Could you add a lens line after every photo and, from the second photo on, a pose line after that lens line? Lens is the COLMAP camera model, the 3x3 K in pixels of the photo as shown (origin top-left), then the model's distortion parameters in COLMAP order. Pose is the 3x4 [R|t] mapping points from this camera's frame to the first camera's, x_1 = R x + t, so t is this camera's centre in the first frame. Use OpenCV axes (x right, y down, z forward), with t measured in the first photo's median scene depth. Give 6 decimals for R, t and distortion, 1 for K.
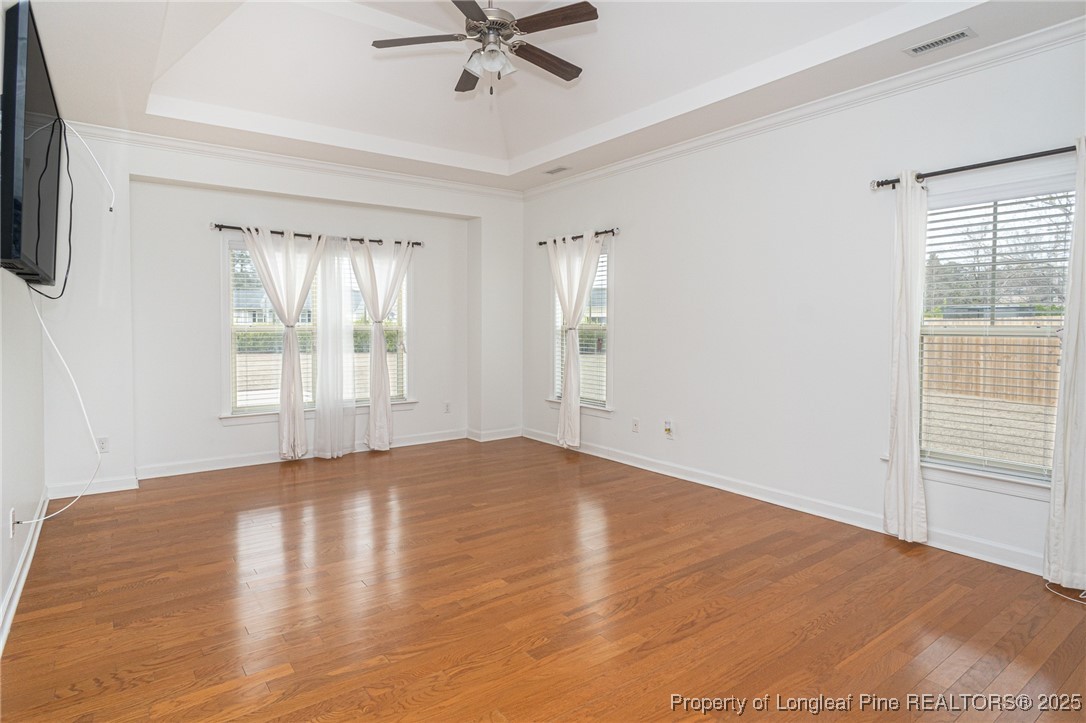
lens RADIAL K [[575.3, 0, 539.8], [0, 575.3, 347.0], [0, 0, 1]] dist [-0.019761, 0.010251]
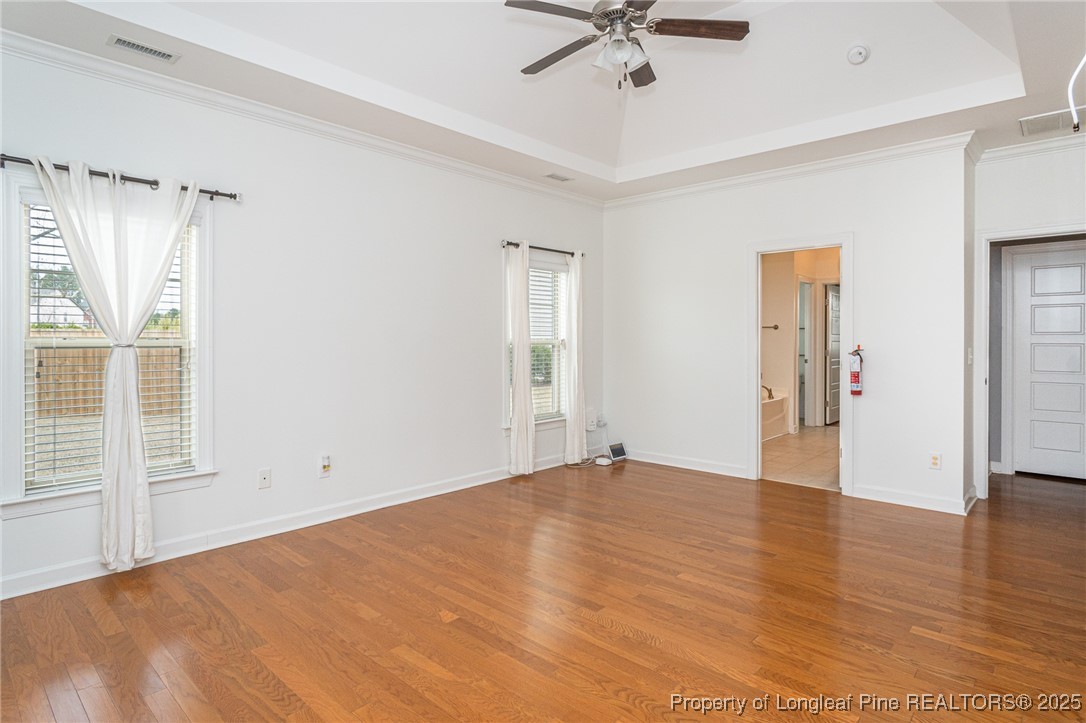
lens RADIAL K [[575.3, 0, 539.8], [0, 575.3, 347.0], [0, 0, 1]] dist [-0.019761, 0.010251]
pose [[-0.169253, -0.017160, 0.985423, -0.562901], [0.037761, 0.999001, 0.023882, -0.028499], [-0.984849, 0.041252, -0.168436, 0.747764]]
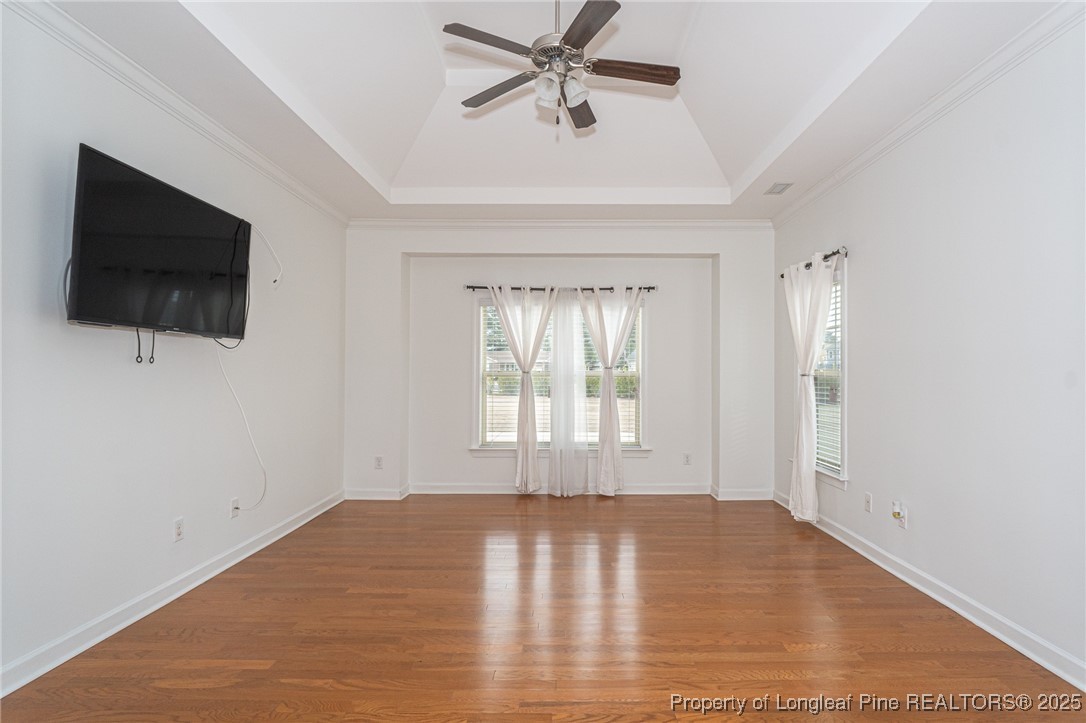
lens RADIAL K [[572.9, 0, 582.2], [0, 572.9, 371.1], [0, 0, 1]] dist [-0.004228, -0.001213]
pose [[0.815265, -0.001038, -0.579087, 0.284638], [-0.024569, 0.999036, -0.036381, 0.000225], [0.578566, 0.043888, 0.814454, 0.156506]]
